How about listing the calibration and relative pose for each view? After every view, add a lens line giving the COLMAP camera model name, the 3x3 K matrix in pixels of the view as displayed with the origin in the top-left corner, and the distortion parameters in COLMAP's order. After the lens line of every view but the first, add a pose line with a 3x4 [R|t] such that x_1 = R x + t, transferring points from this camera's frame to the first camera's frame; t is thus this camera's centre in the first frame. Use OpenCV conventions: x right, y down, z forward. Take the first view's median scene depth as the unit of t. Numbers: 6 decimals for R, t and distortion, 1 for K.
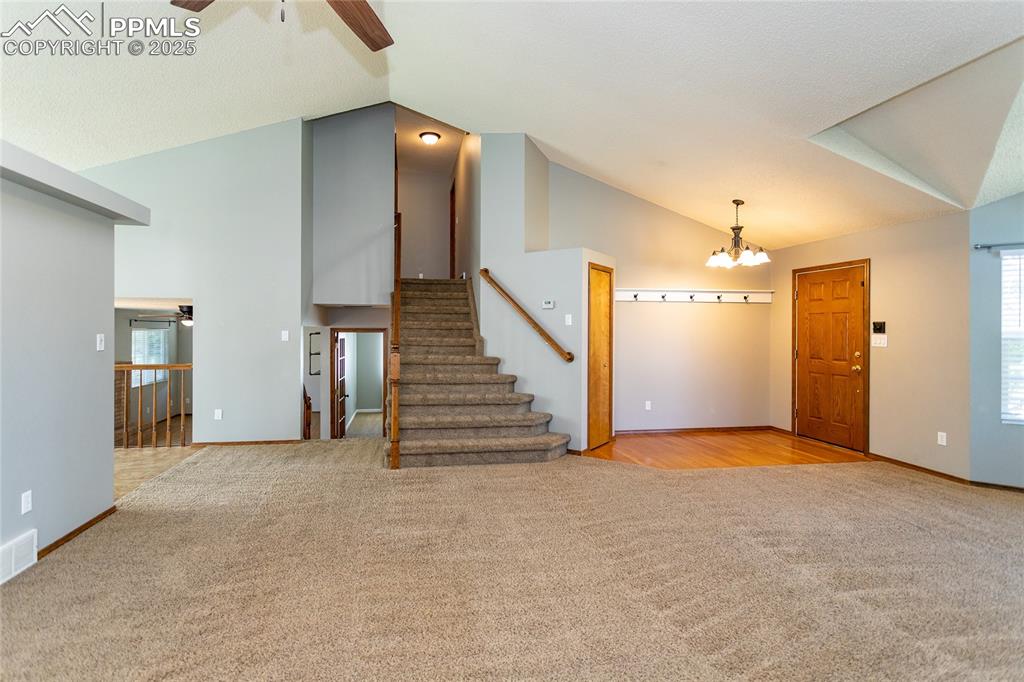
lens RADIAL K [[496.8, 0, 464.4], [0, 496.8, 325.4], [0, 0, 1]] dist [-0.004331, 0.002599]
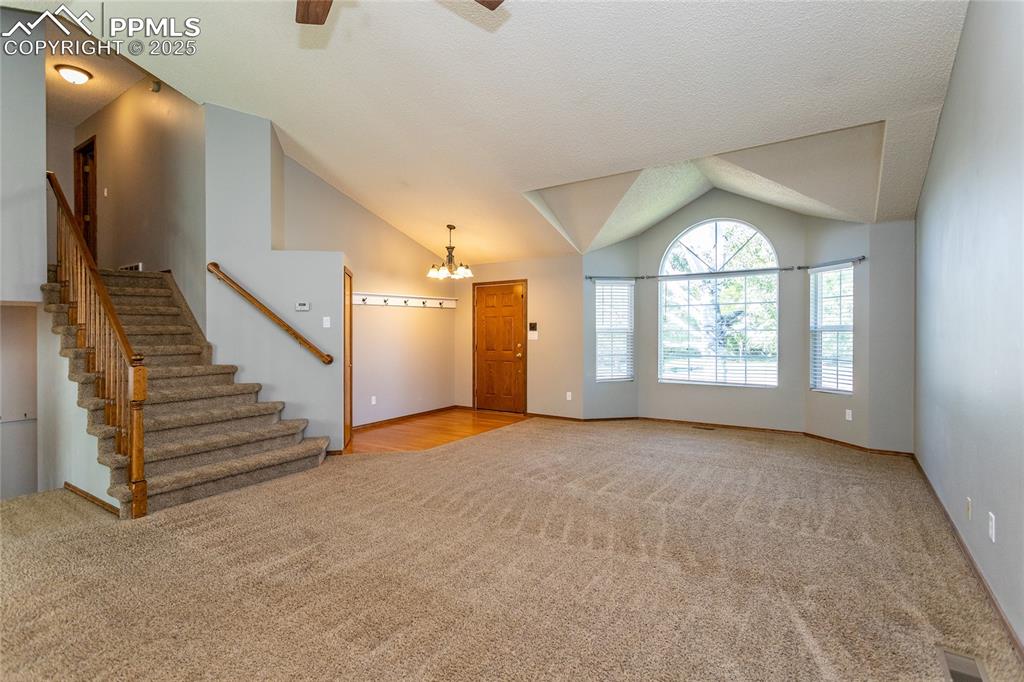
lens RADIAL K [[496.8, 0, 503.9], [0, 496.8, 333.5], [0, 0, 1]] dist [-0.004331, 0.002599]
pose [[0.680534, -0.020352, 0.732434, -0.281801], [0.010665, 0.999783, 0.017871, -0.002661], [-0.732639, -0.004350, 0.680603, 0.057966]]
